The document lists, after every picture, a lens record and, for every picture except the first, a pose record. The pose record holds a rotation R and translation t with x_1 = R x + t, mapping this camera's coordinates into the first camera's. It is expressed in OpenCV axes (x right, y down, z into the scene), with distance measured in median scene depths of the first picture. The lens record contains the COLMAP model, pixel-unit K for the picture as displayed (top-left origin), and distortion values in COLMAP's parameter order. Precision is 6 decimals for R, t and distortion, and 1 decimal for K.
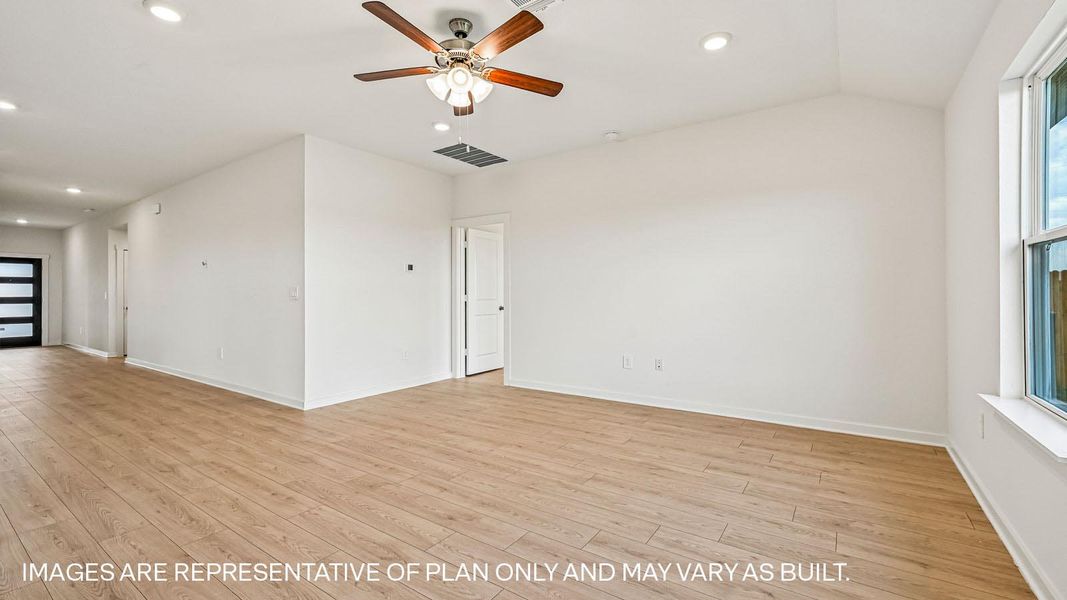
lens RADIAL K [[440.5, 0, 567.4], [0, 440.5, 290.6], [0, 0, 1]] dist [0.000125, 0.000898]
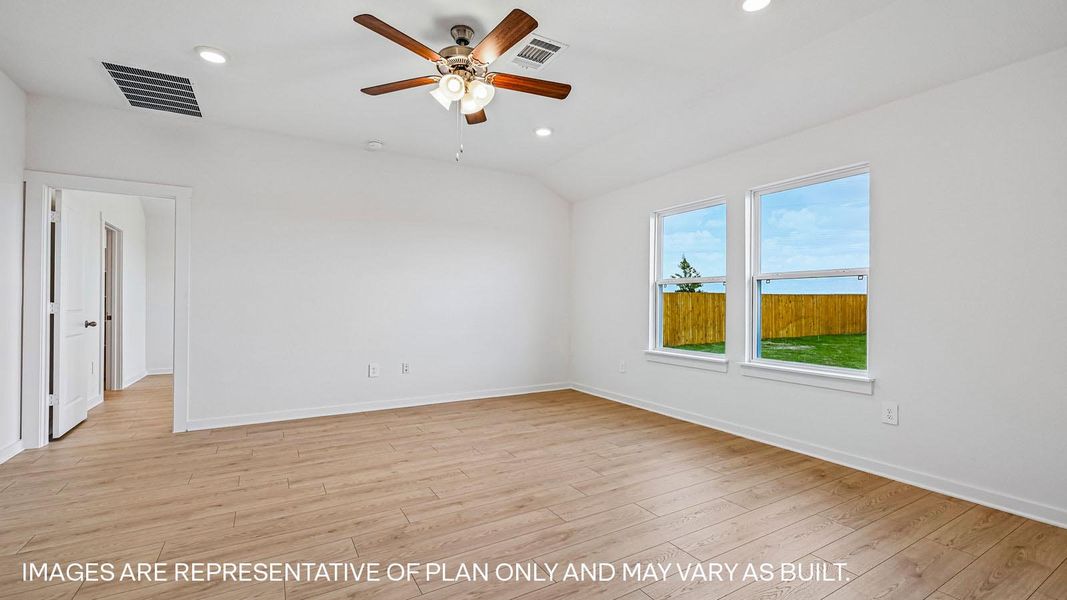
lens RADIAL K [[440.5, 0, 513.5], [0, 440.5, 290.3], [0, 0, 1]] dist [0.000125, 0.000898]
pose [[0.475593, 0.033580, 0.879024, -0.916169], [-0.009690, 0.999410, -0.032936, 0.015265], [-0.879612, 0.007146, 0.475638, 0.366386]]
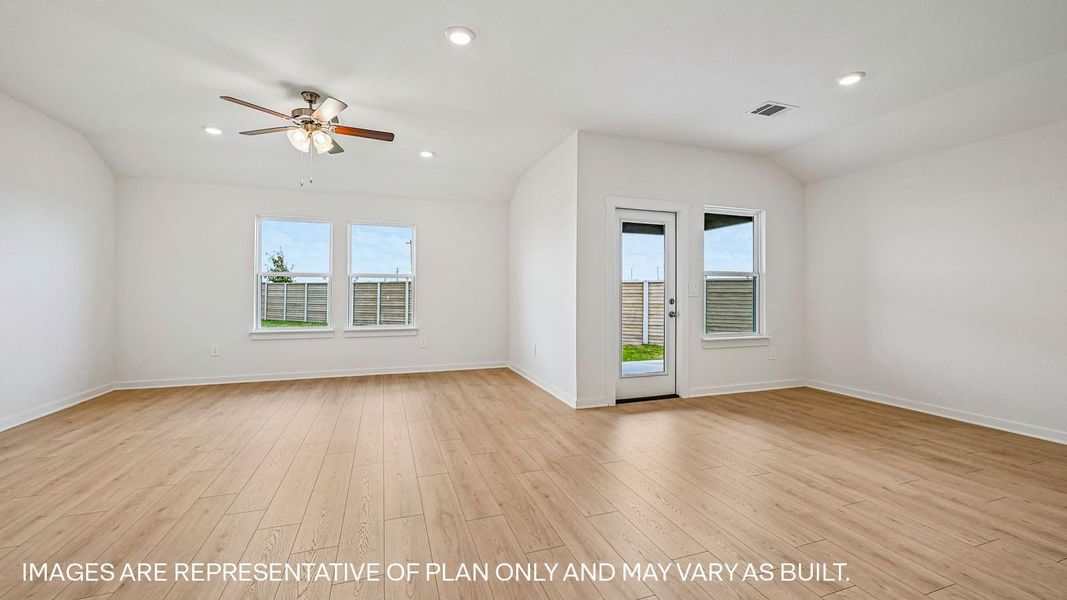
lens RADIAL K [[440.5, 0, 532.9], [0, 440.5, 309.4], [0, 0, 1]] dist [0.000125, 0.000898]
pose [[-0.783489, -0.018416, 0.621133, -1.403139], [0.002160, 0.999474, 0.032357, 0.022360], [-0.621402, 0.026693, -0.783037, 1.405085]]
